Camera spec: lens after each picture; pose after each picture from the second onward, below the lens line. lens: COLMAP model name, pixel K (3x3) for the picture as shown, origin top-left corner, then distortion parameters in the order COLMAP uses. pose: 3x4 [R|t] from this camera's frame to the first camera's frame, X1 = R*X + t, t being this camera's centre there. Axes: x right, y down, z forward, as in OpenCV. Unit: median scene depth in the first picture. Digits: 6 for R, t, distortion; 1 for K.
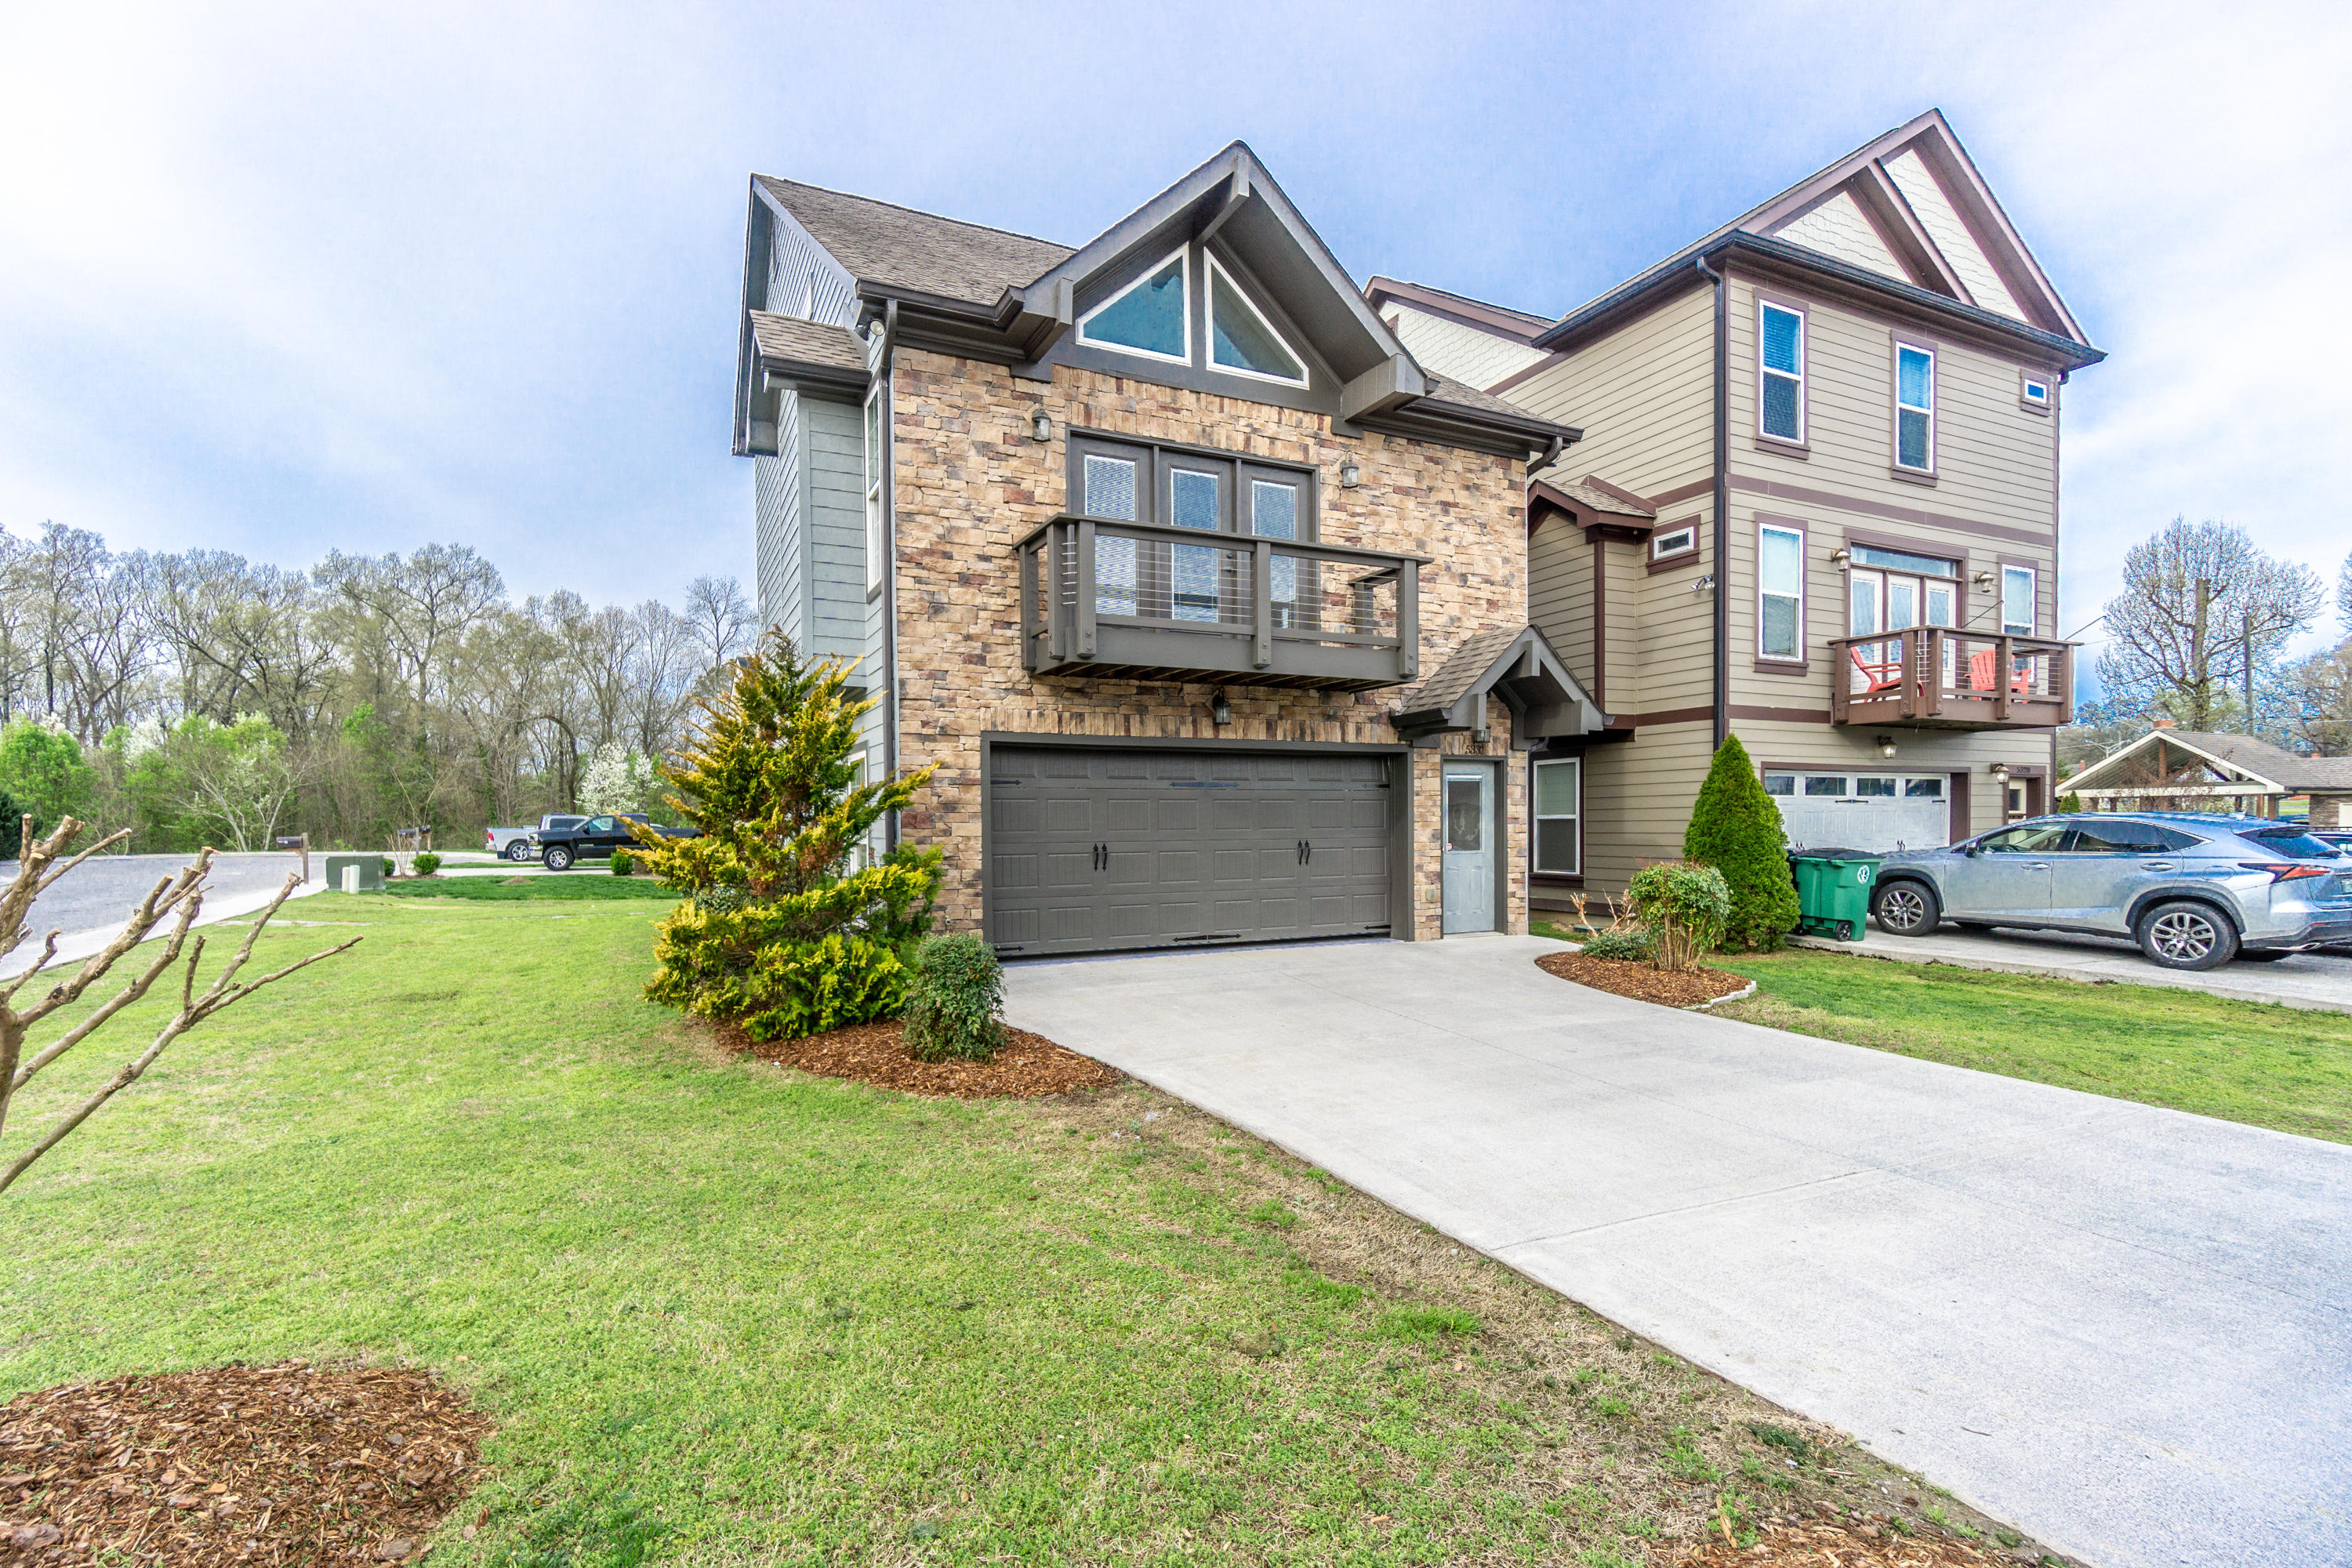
lens RADIAL K [[1011.6, 0, 1179.1], [0, 1011.6, 813.2], [0, 0, 1]] dist [-0.002682, -0.000119]
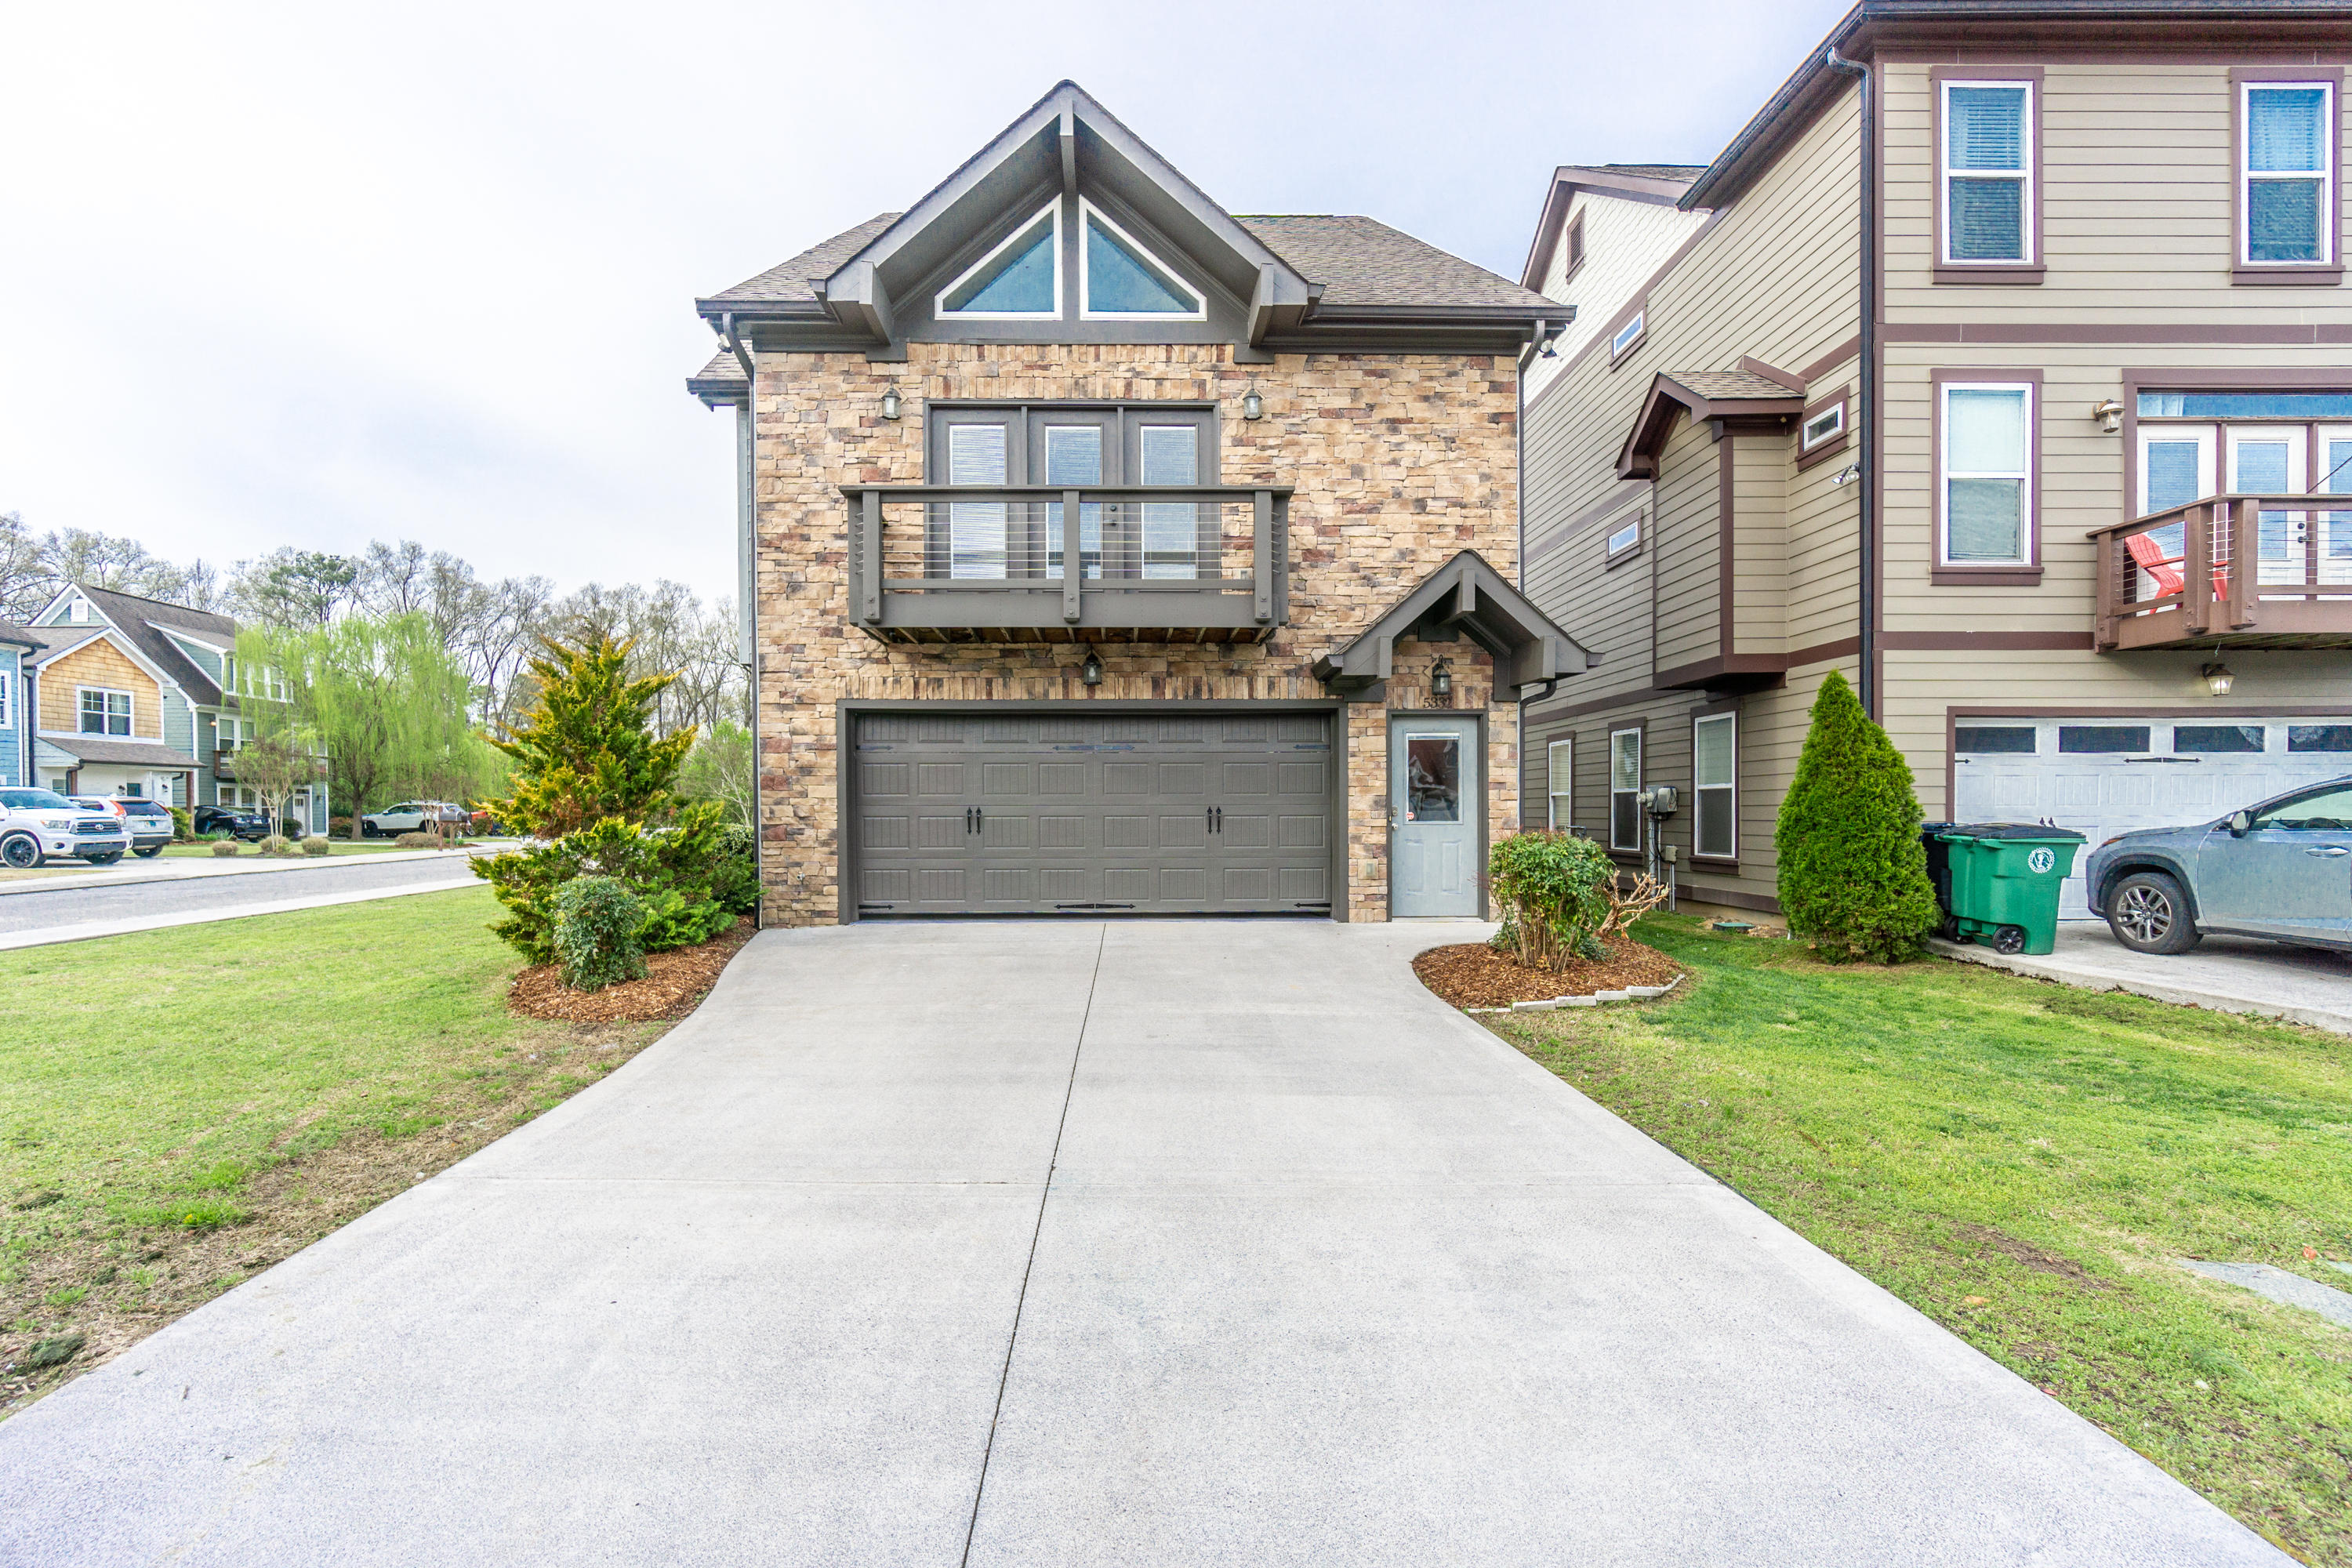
lens RADIAL K [[1038.0, 0, 1176.0], [0, 1038.0, 784.0], [0, 0, 1]] dist [-0.000429, 0.000387]
pose [[0.918842, -0.006206, -0.394577, 0.478553], [0.000844, 0.999905, -0.013760, 0.019720], [0.394625, 0.012310, 0.918760, 0.119401]]
